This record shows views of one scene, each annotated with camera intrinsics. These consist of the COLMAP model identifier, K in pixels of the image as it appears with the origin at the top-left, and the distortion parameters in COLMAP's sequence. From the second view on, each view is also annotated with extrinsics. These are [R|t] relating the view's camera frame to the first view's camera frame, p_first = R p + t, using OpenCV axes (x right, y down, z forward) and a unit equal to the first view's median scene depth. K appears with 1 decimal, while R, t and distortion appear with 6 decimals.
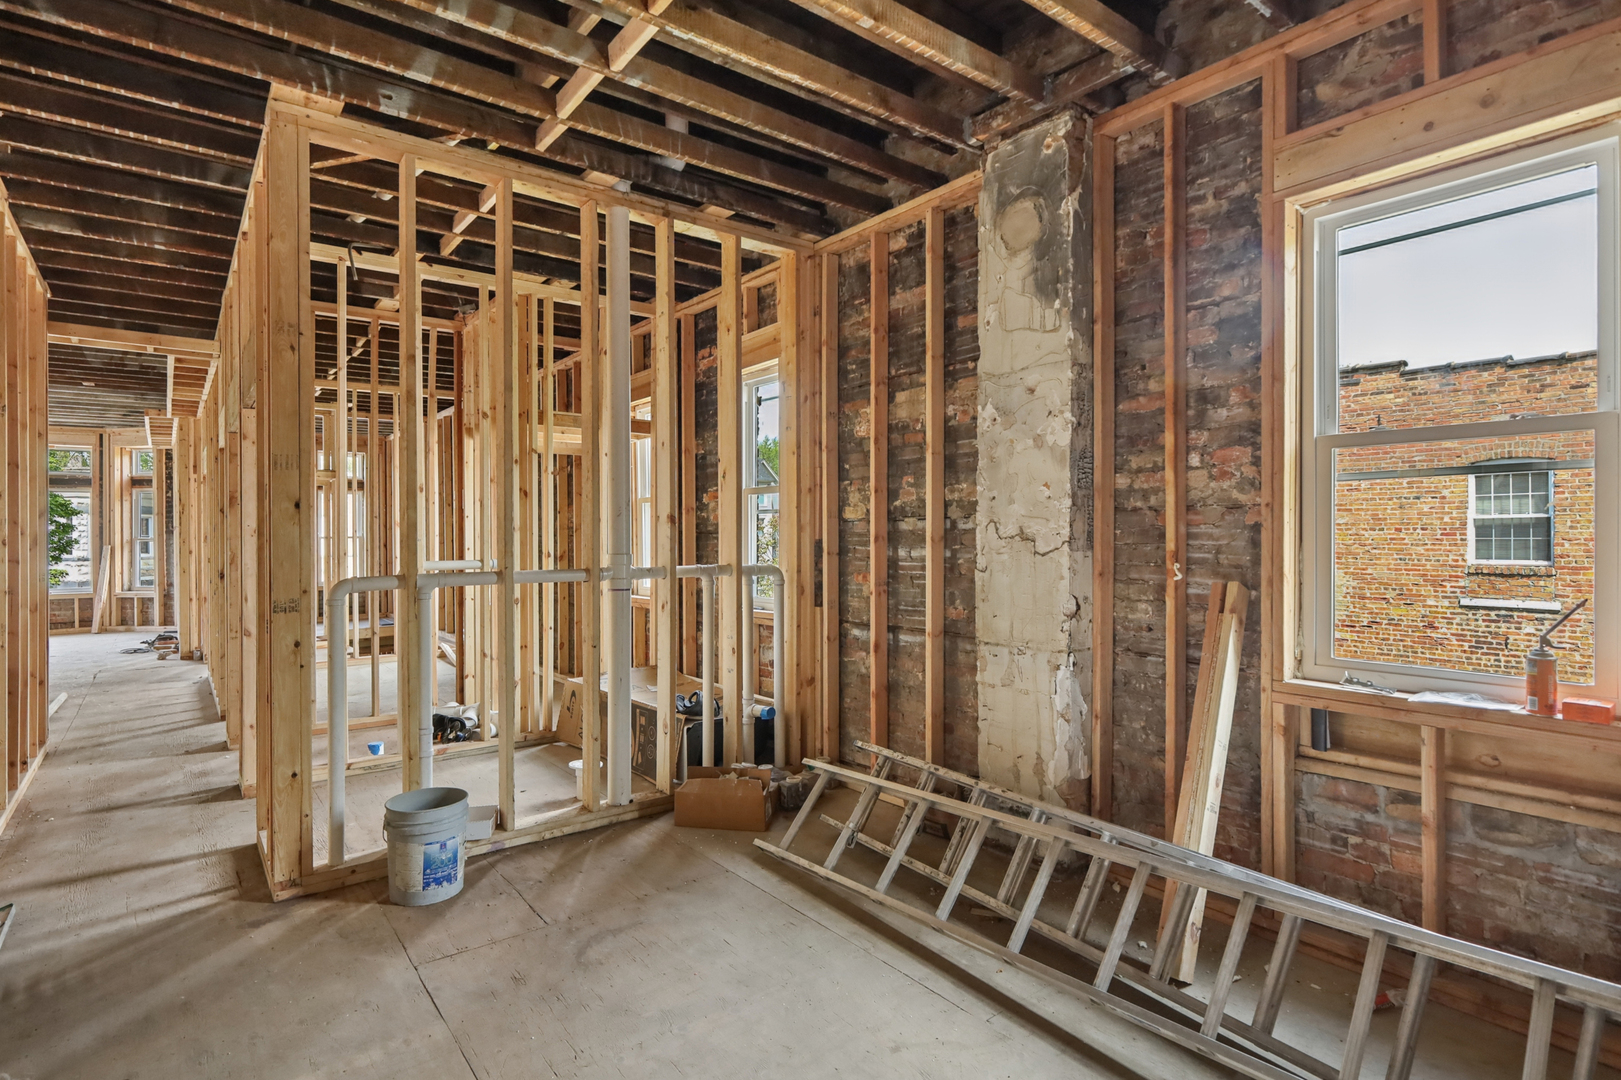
lens RADIAL K [[824.7, 0, 806.4], [0, 824.7, 538.2], [0, 0, 1]] dist [-0.000297, 0.000068]
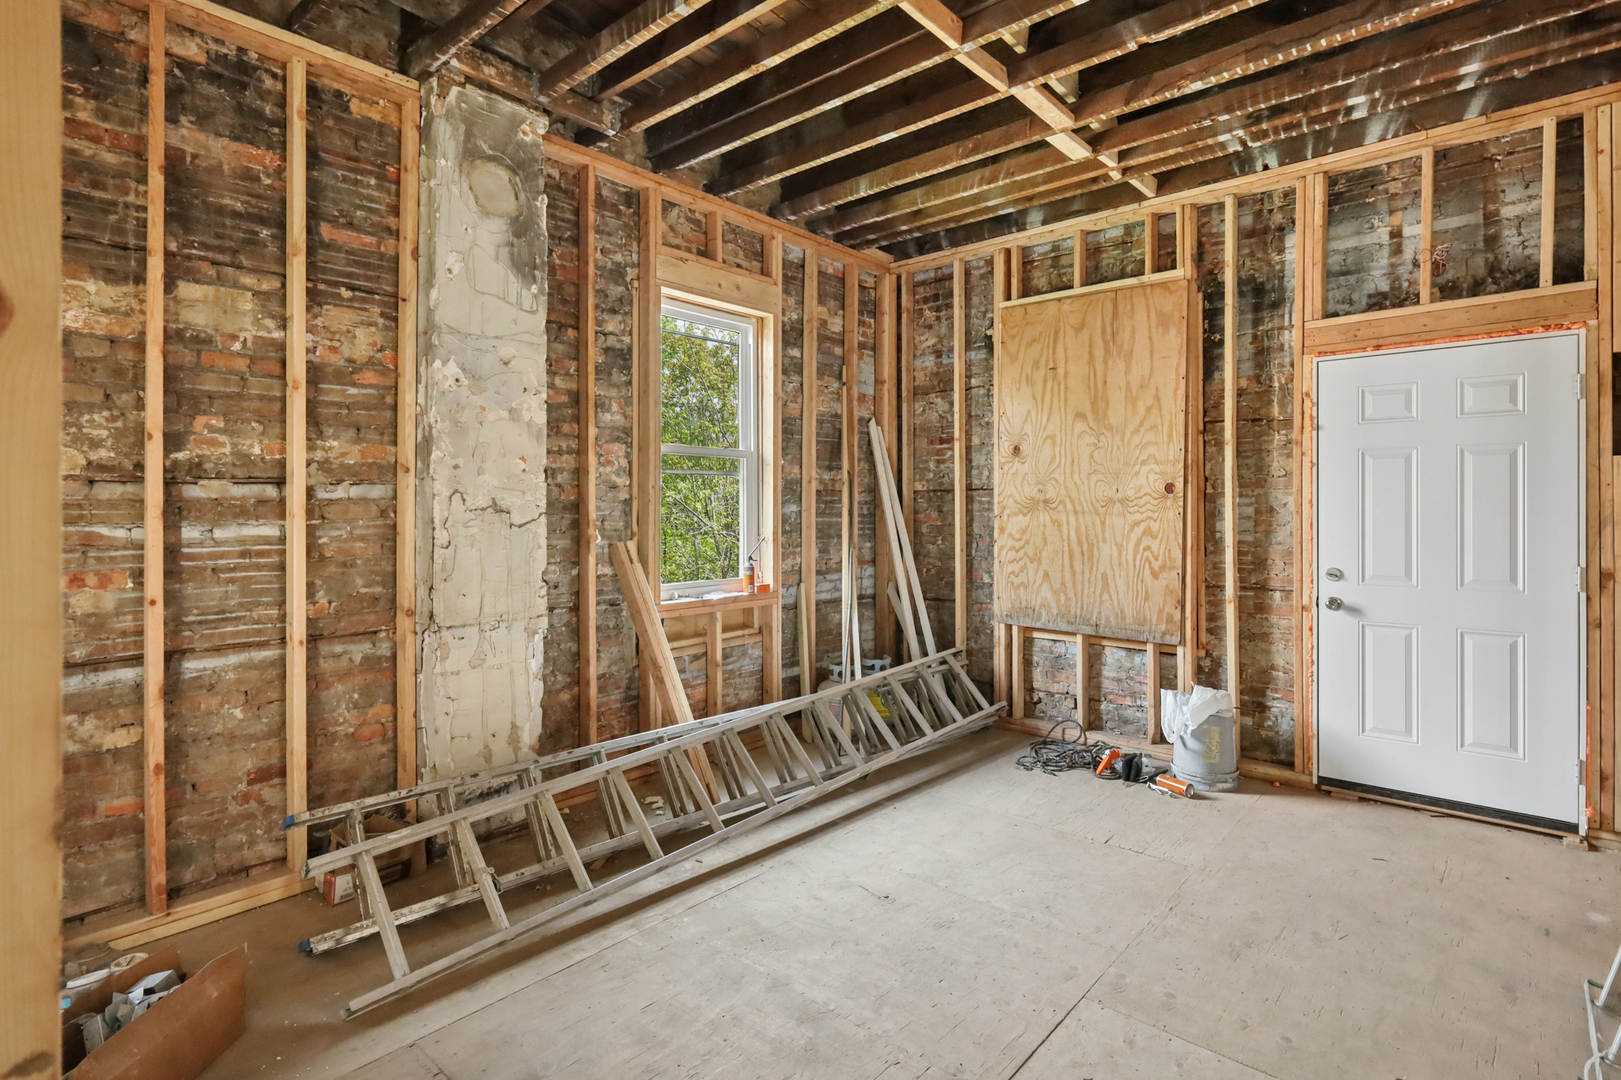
lens RADIAL K [[824.7, 0, 788.6], [0, 824.7, 511.7], [0, 0, 1]] dist [-0.000297, 0.000068]
pose [[-0.186882, -0.002901, 0.982378, -0.792187], [0.002805, 0.999990, 0.003487, -0.000446], [-0.982378, 0.003408, -0.186872, 0.871645]]
